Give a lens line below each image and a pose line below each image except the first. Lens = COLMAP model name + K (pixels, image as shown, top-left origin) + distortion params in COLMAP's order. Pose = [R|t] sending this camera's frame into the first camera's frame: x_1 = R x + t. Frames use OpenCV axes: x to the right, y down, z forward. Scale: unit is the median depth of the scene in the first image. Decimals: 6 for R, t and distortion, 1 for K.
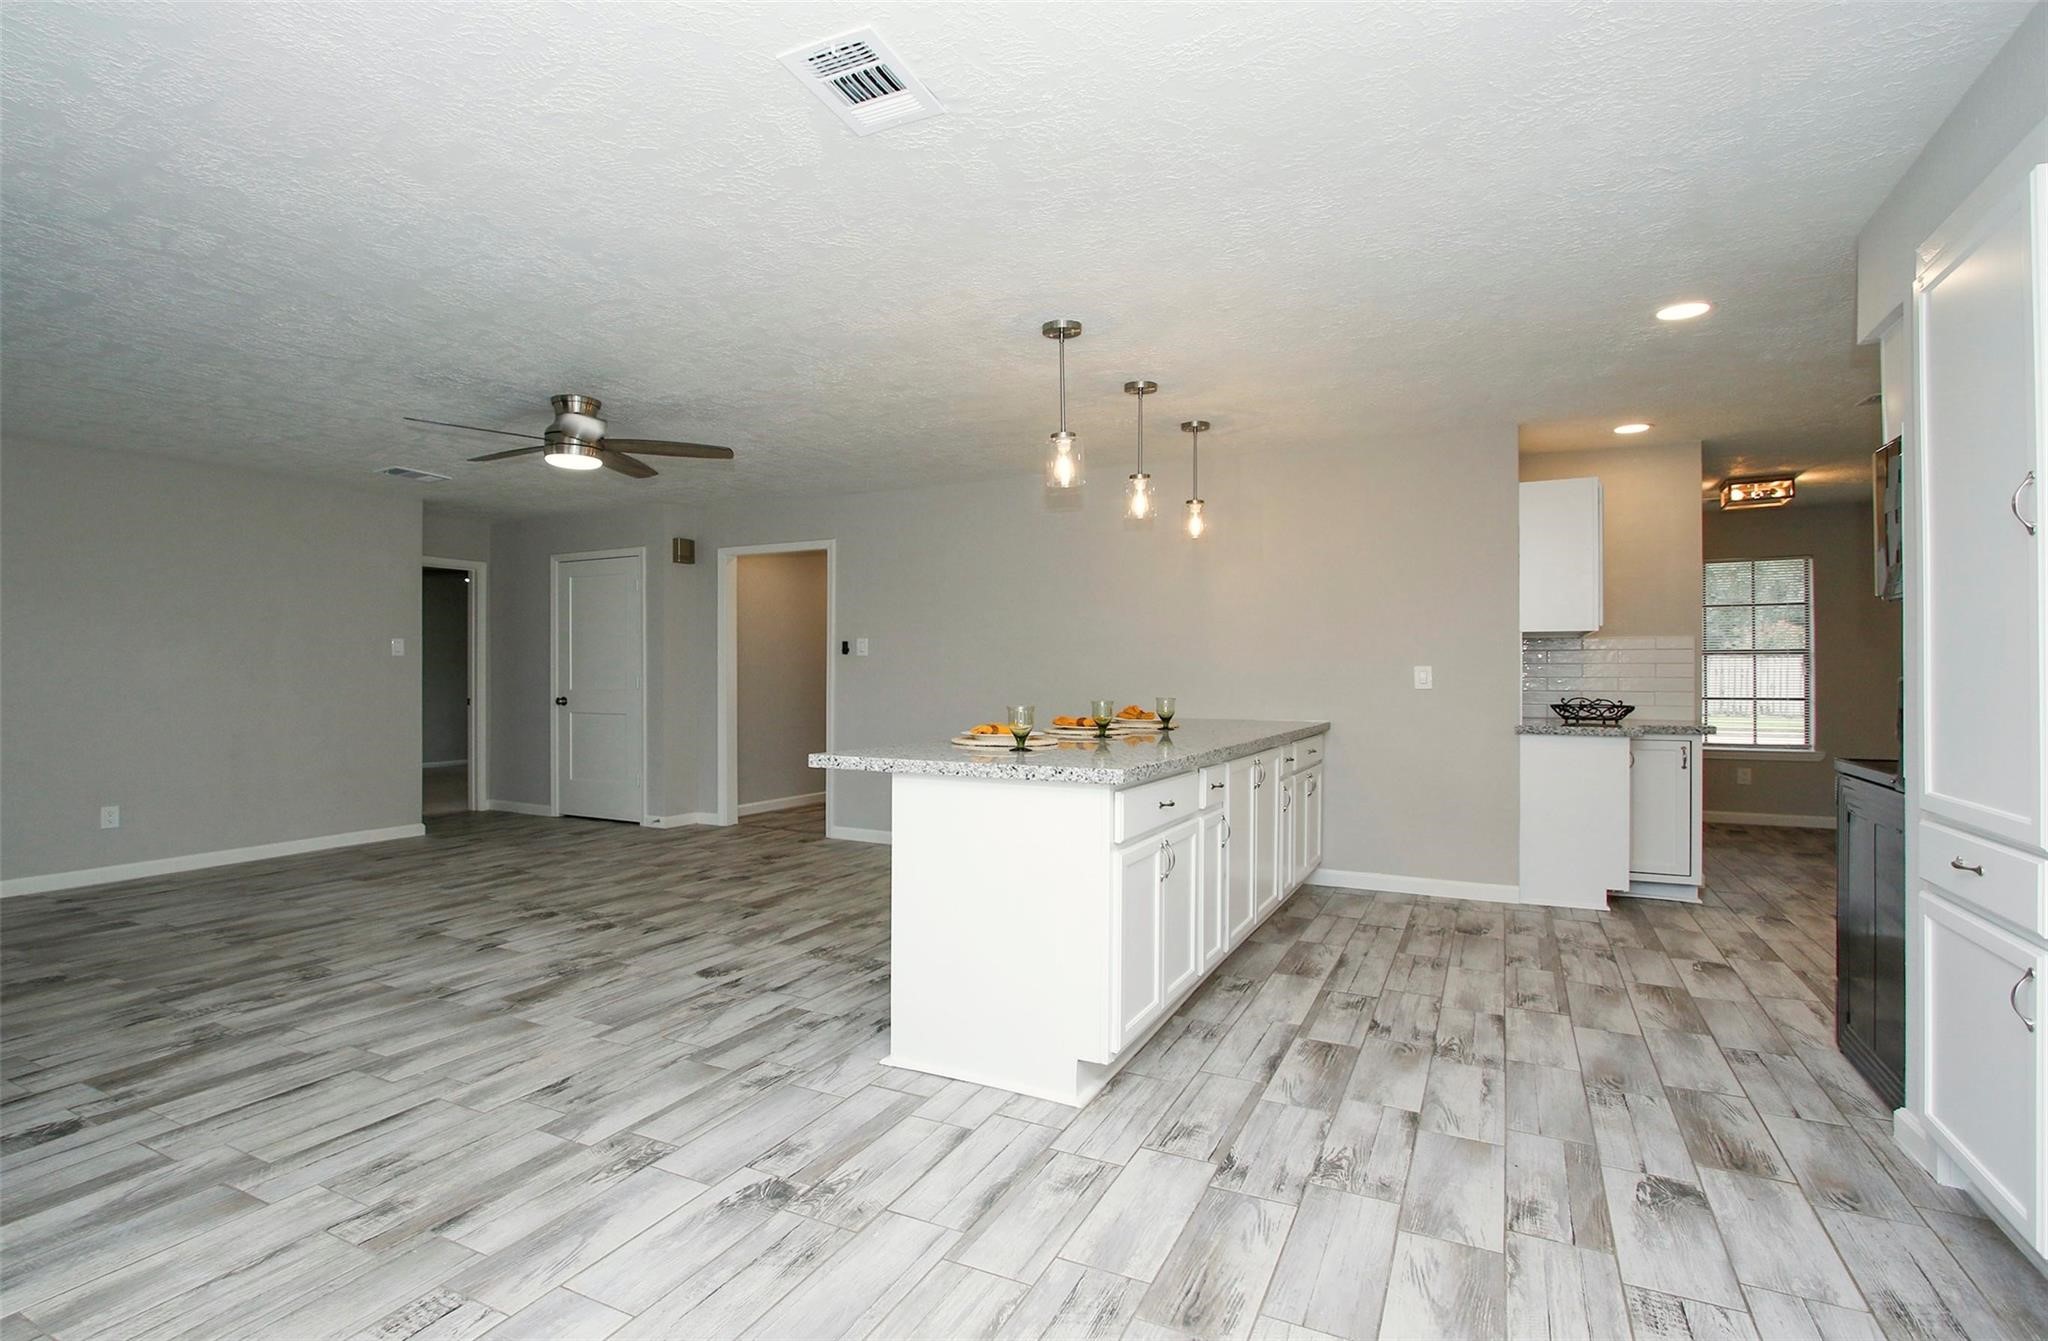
lens RADIAL K [[1030.7, 0, 912.0], [0, 1030.7, 669.3], [0, 0, 1]] dist [-0.015042, -0.000881]
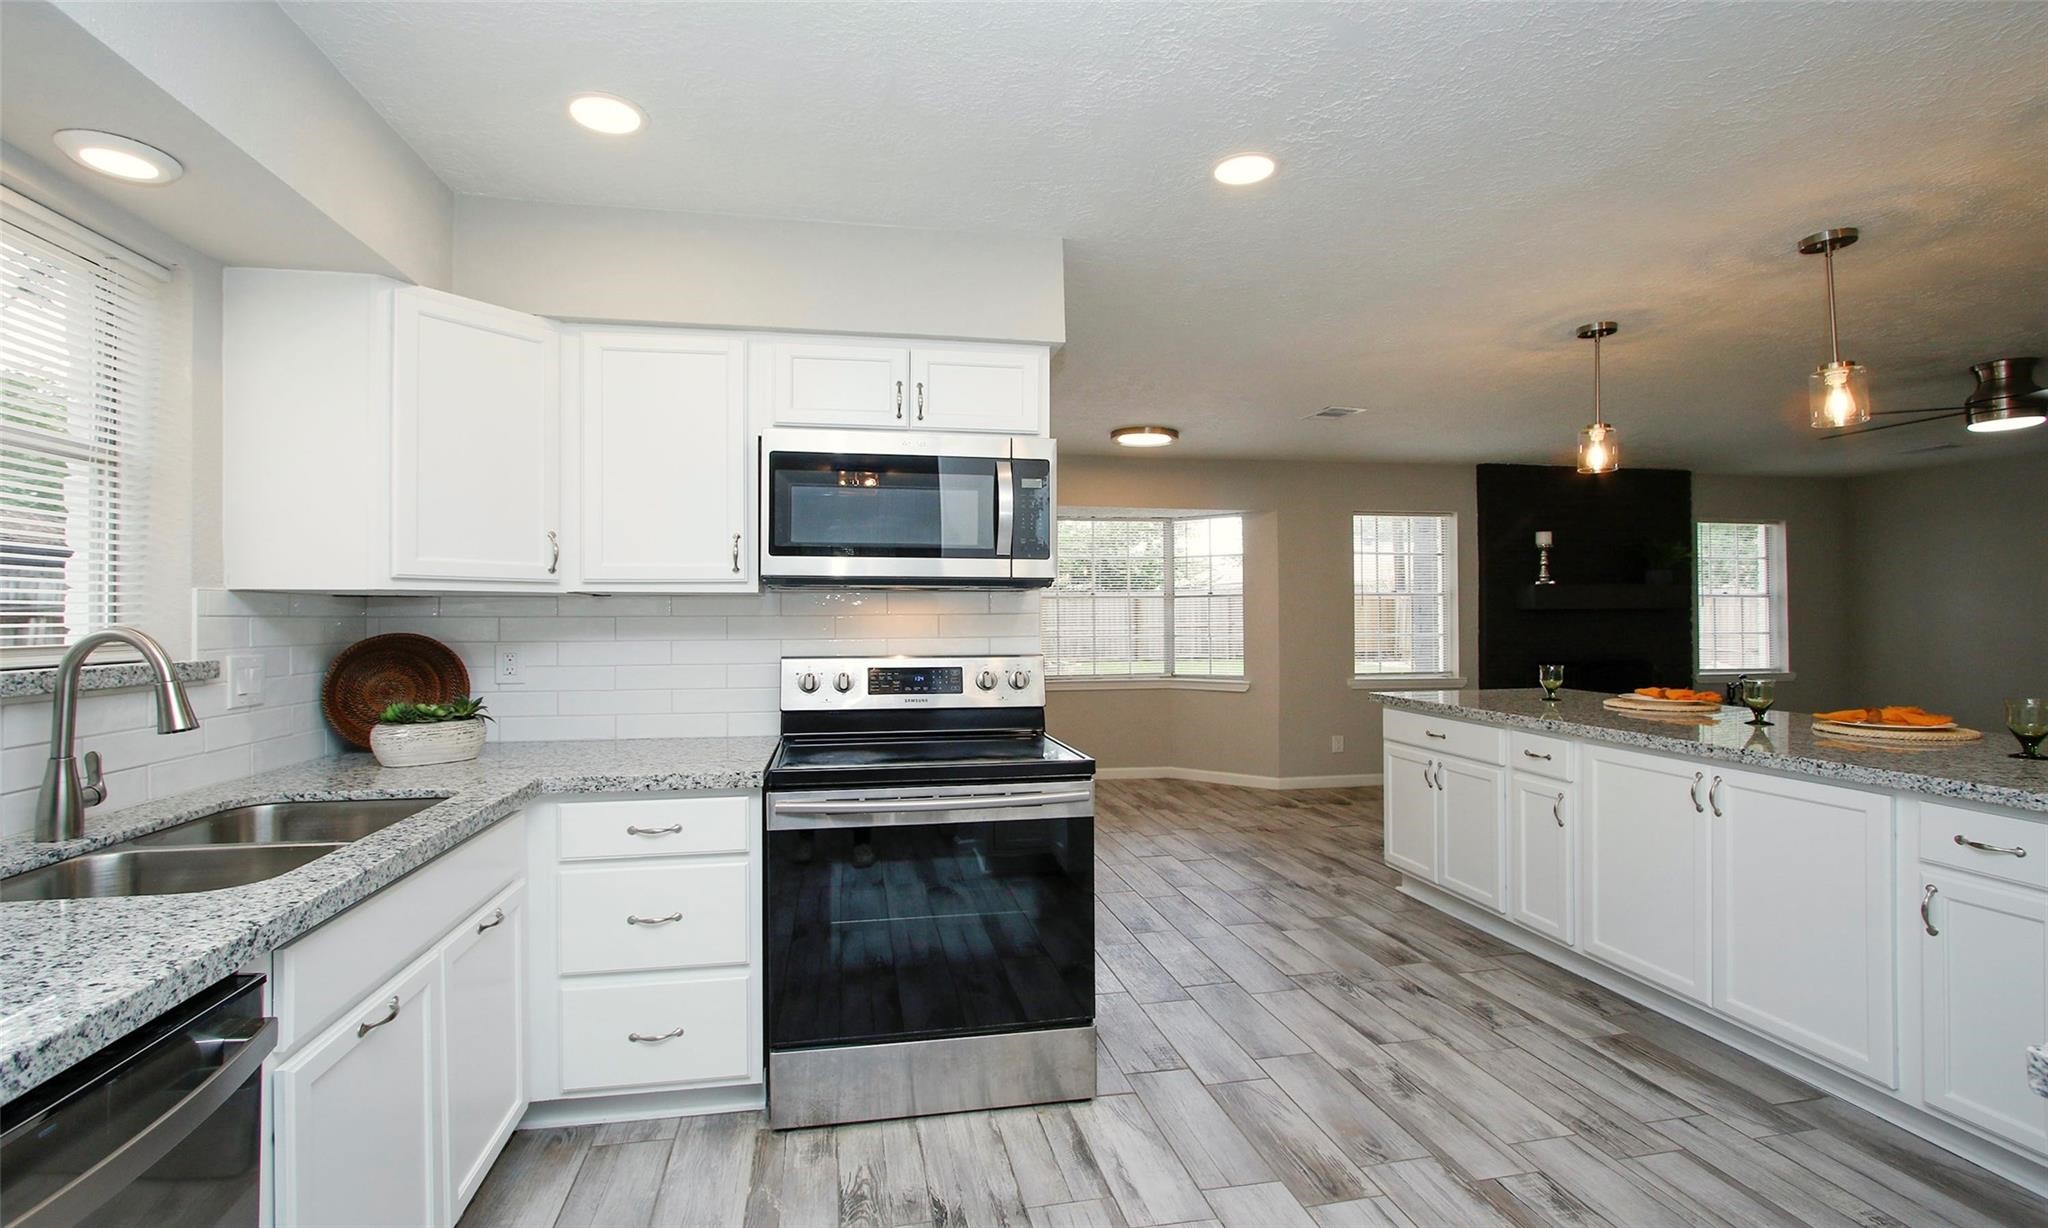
lens RADIAL K [[936.8, 0, 1007.8], [0, 936.8, 611.0], [0, 0, 1]] dist [-0.023182, 0.005189]
pose [[-0.760385, -0.001236, -0.649471, 1.305101], [0.008336, 0.999897, -0.011663, -0.023244], [0.649419, -0.014283, -0.760297, 1.375368]]
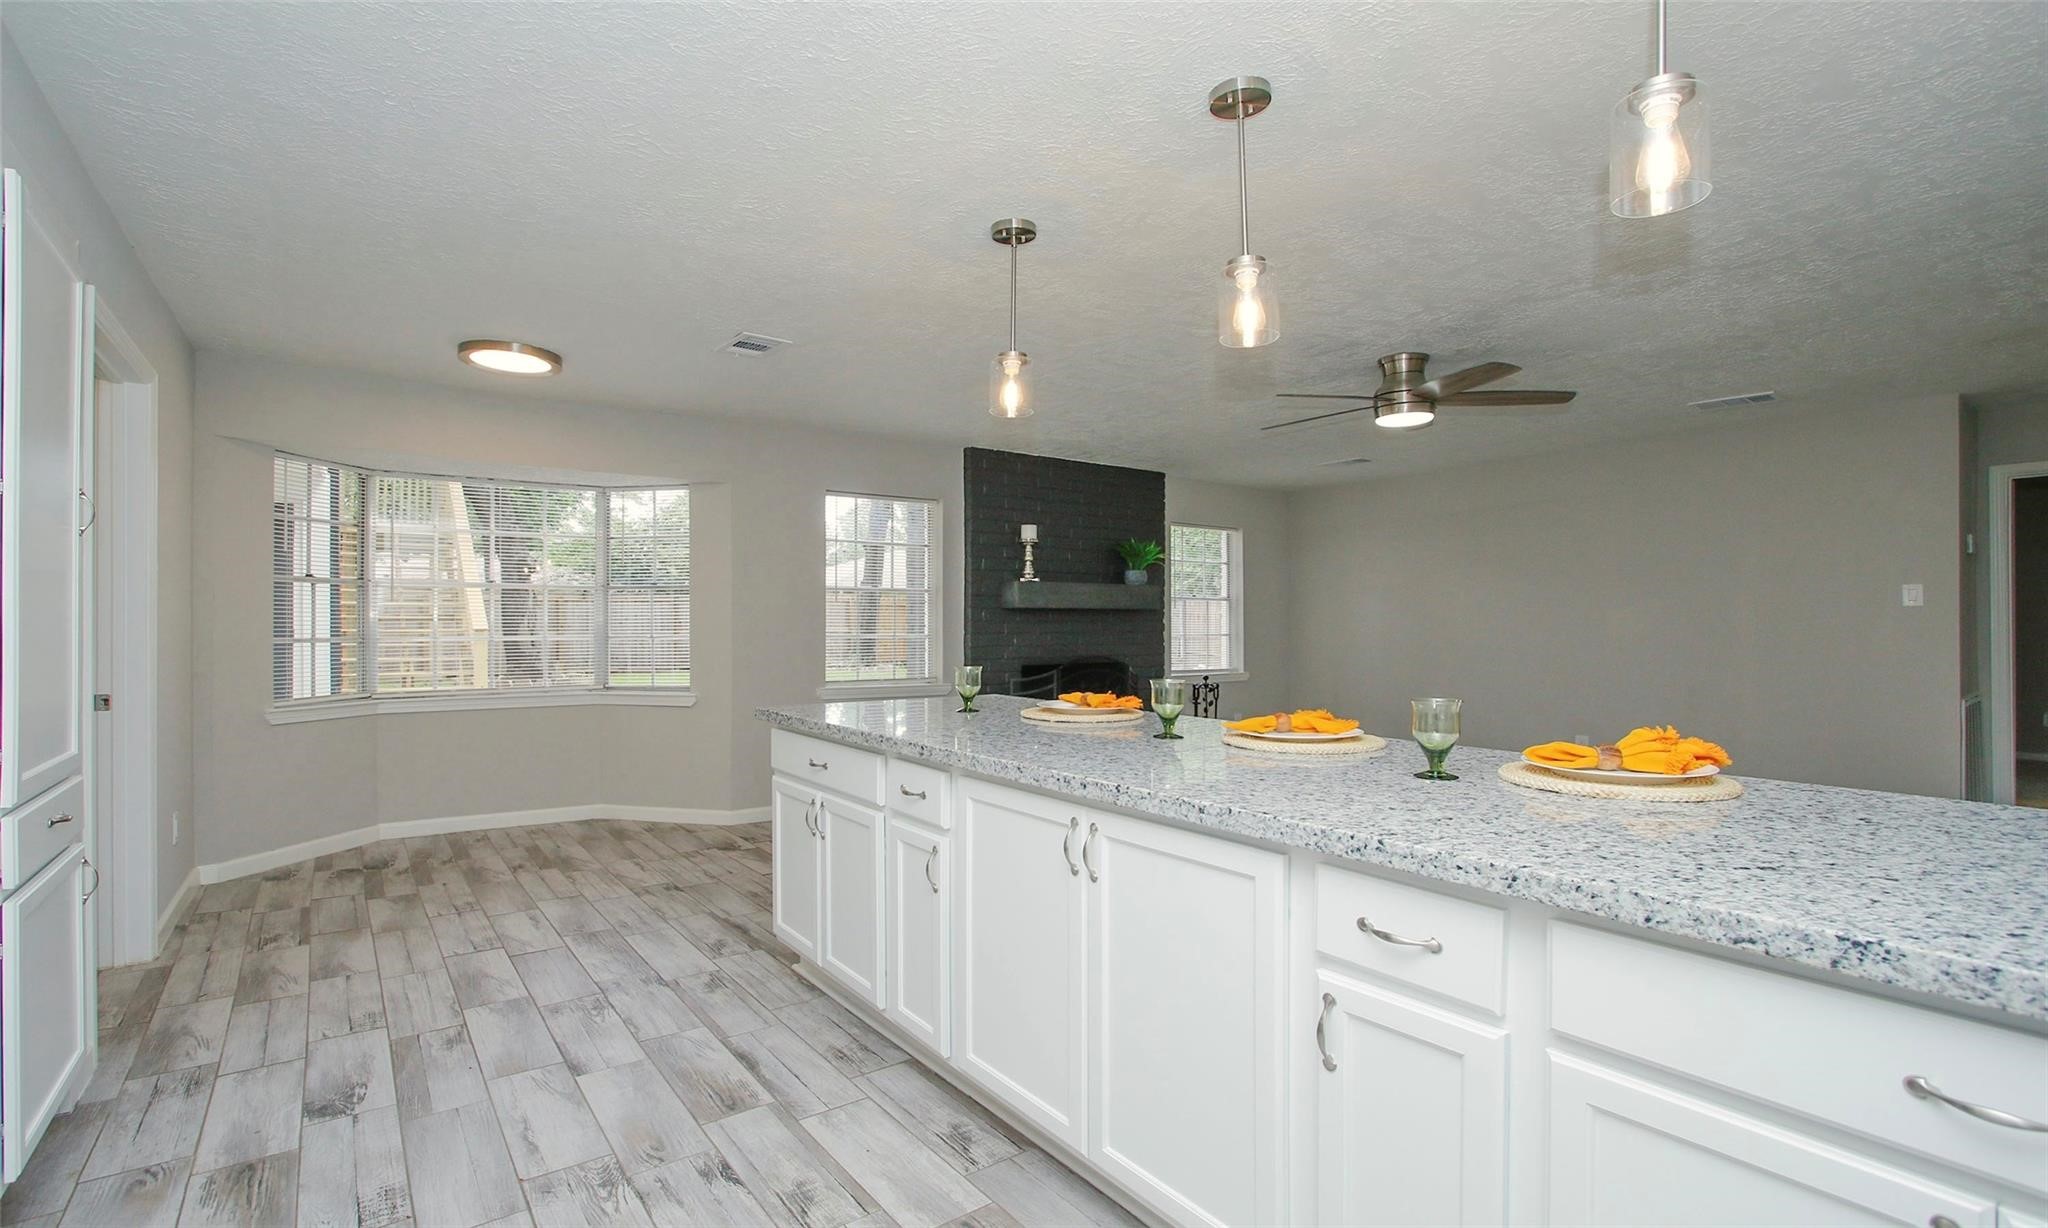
lens RADIAL K [[949.0, 0, 1004.0], [0, 949.0, 628.2], [0, 0, 1]] dist [-0.016347, -0.000045]
pose [[-0.416261, 0.002502, -0.909242, 0.884643], [0.005760, 0.999983, 0.000114, -0.001794], [0.909227, -0.005190, -0.416268, 1.350822]]
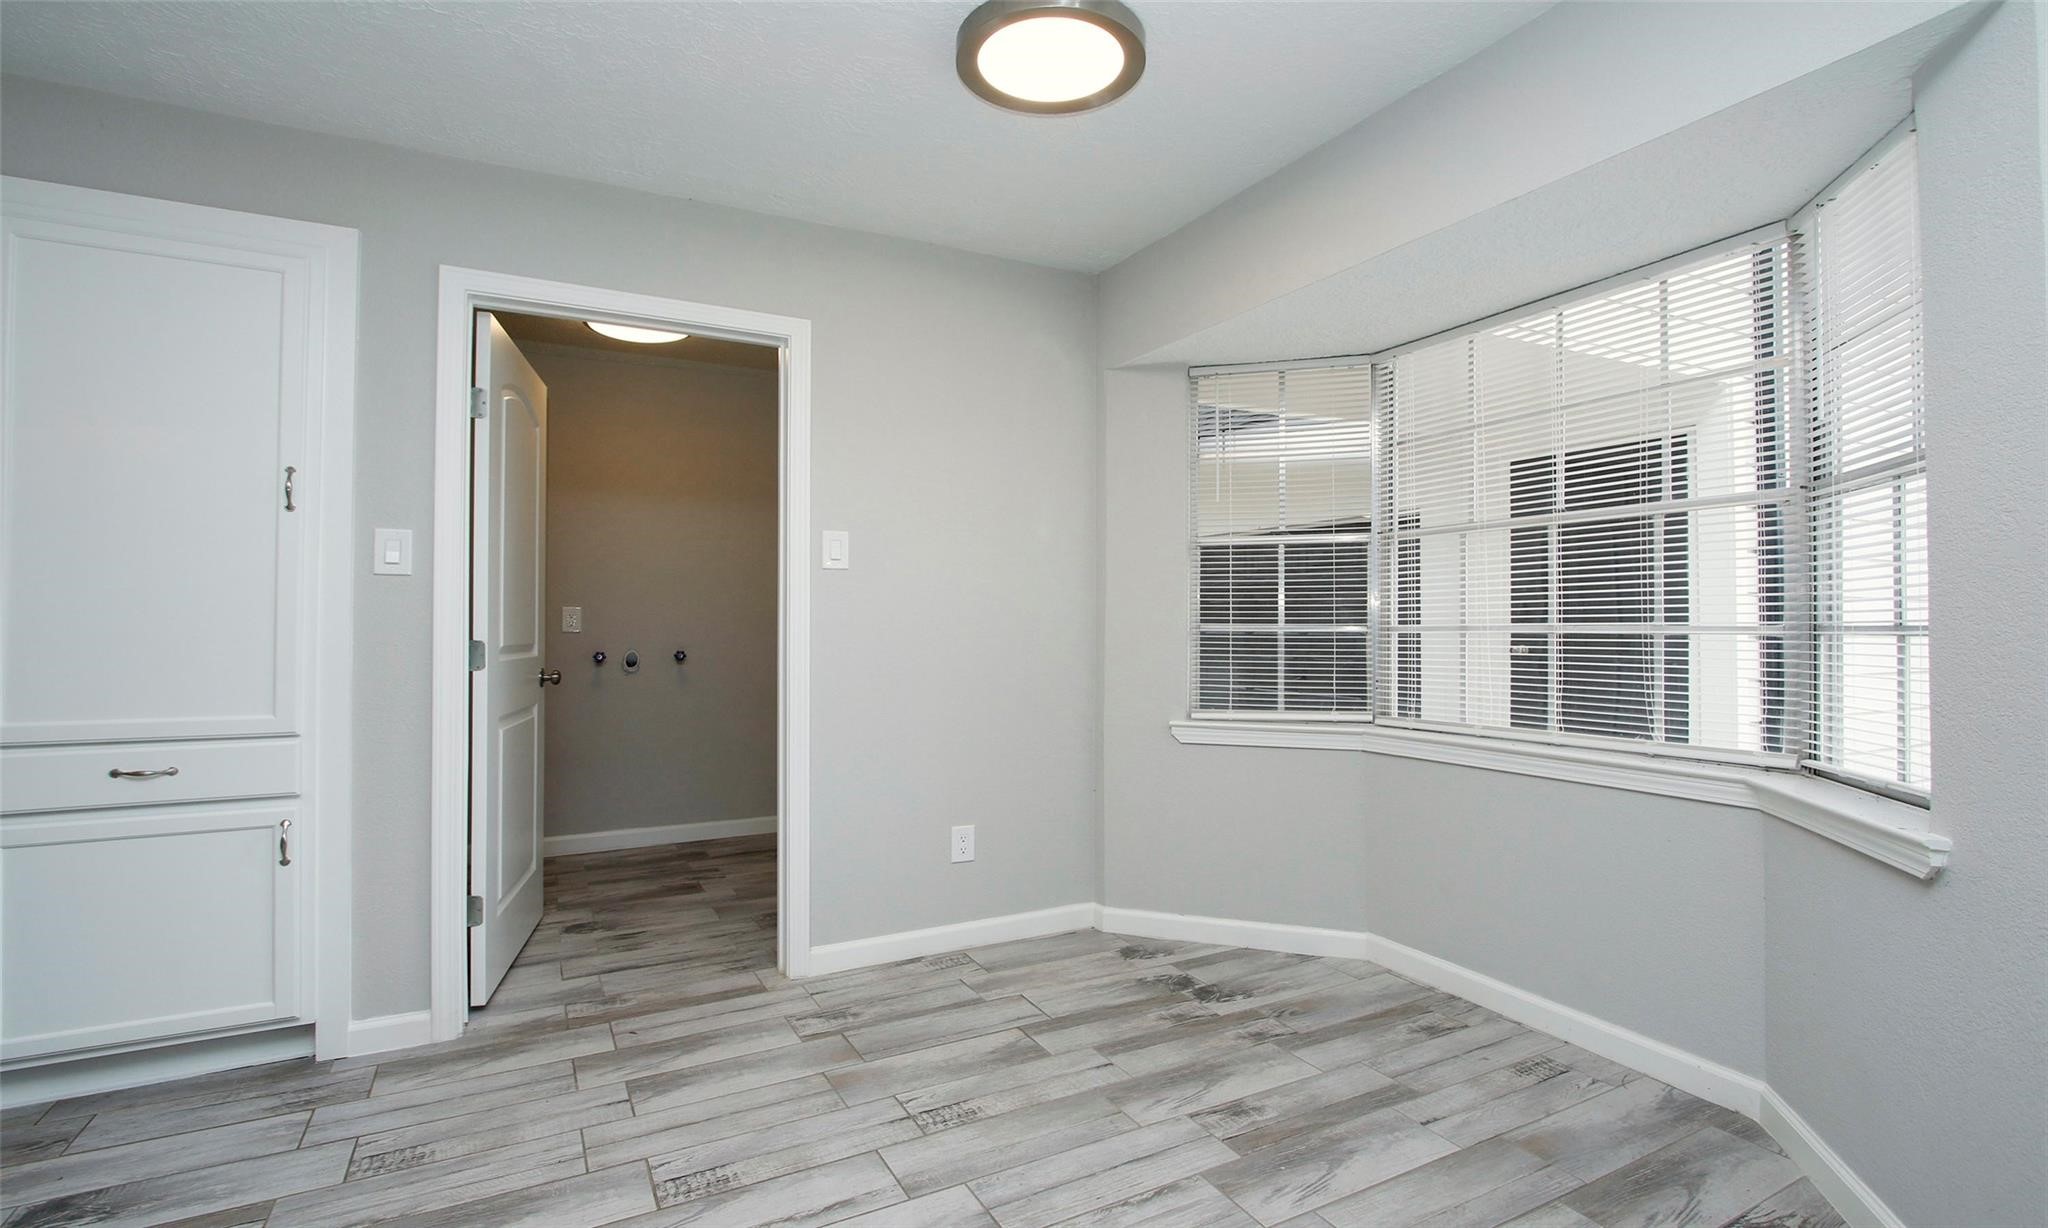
lens RADIAL K [[943.6, 0, 1007.4], [0, 943.6, 616.1], [0, 0, 1]] dist [-0.014003, 0.000364]
pose [[-0.839972, 0.005242, 0.542605, -0.225738], [-0.004568, 0.999850, -0.016730, 0.013846], [-0.542611, -0.016531, -0.839822, 0.795676]]
